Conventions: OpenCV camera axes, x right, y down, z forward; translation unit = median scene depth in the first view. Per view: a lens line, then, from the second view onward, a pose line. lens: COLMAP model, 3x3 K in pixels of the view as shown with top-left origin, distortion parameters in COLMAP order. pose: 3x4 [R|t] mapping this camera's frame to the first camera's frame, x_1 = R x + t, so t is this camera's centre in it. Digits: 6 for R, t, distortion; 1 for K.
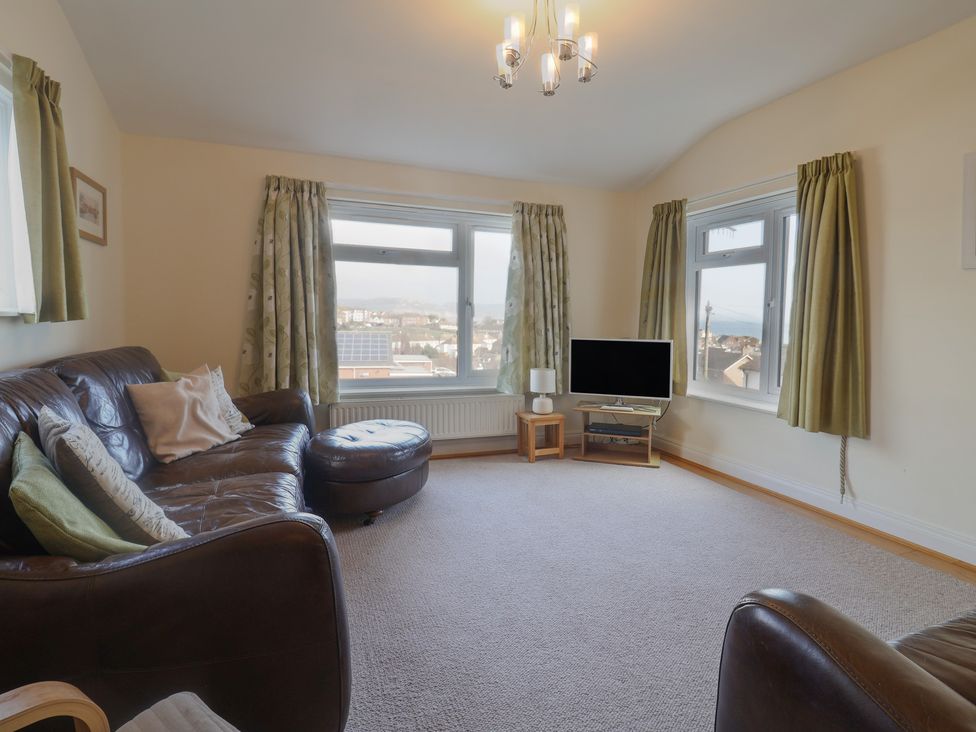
lens RADIAL K [[564.6, 0, 488.0], [0, 564.6, 366.0], [0, 0, 1]] dist [-0.002686, -0.021075]
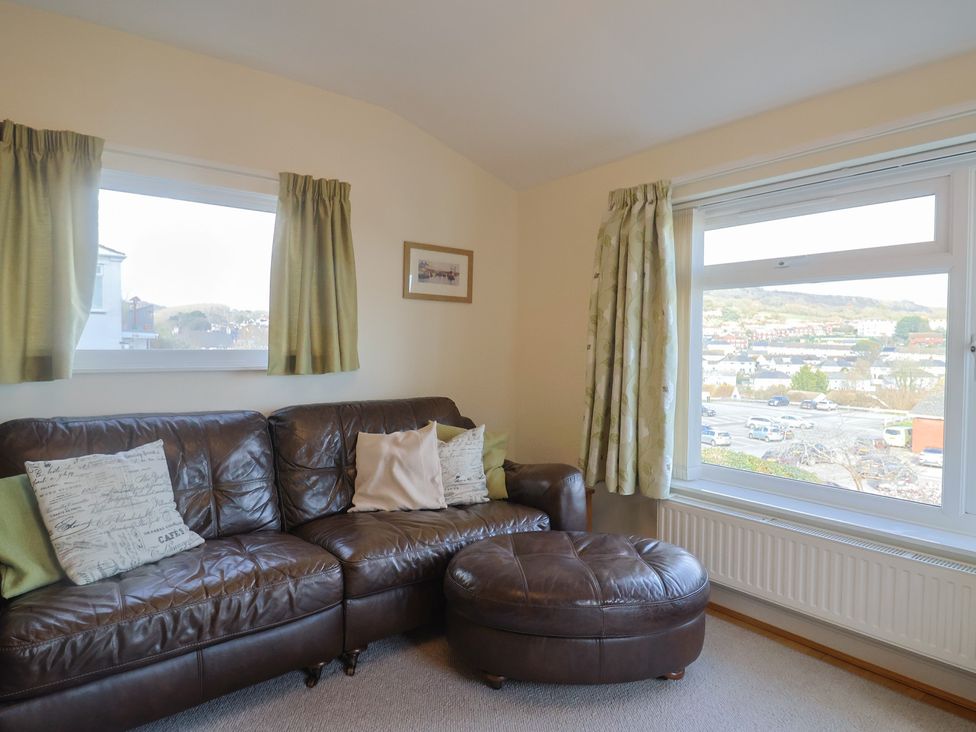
lens RADIAL K [[586.3, 0, 488.0], [0, 586.3, 366.0], [0, 0, 1]] dist [-0.006256, -0.000846]
pose [[0.273074, 0.010842, -0.961932, 0.437756], [-0.086754, 0.996140, -0.013400, -0.084852], [0.958073, 0.087111, 0.272960, 0.767003]]
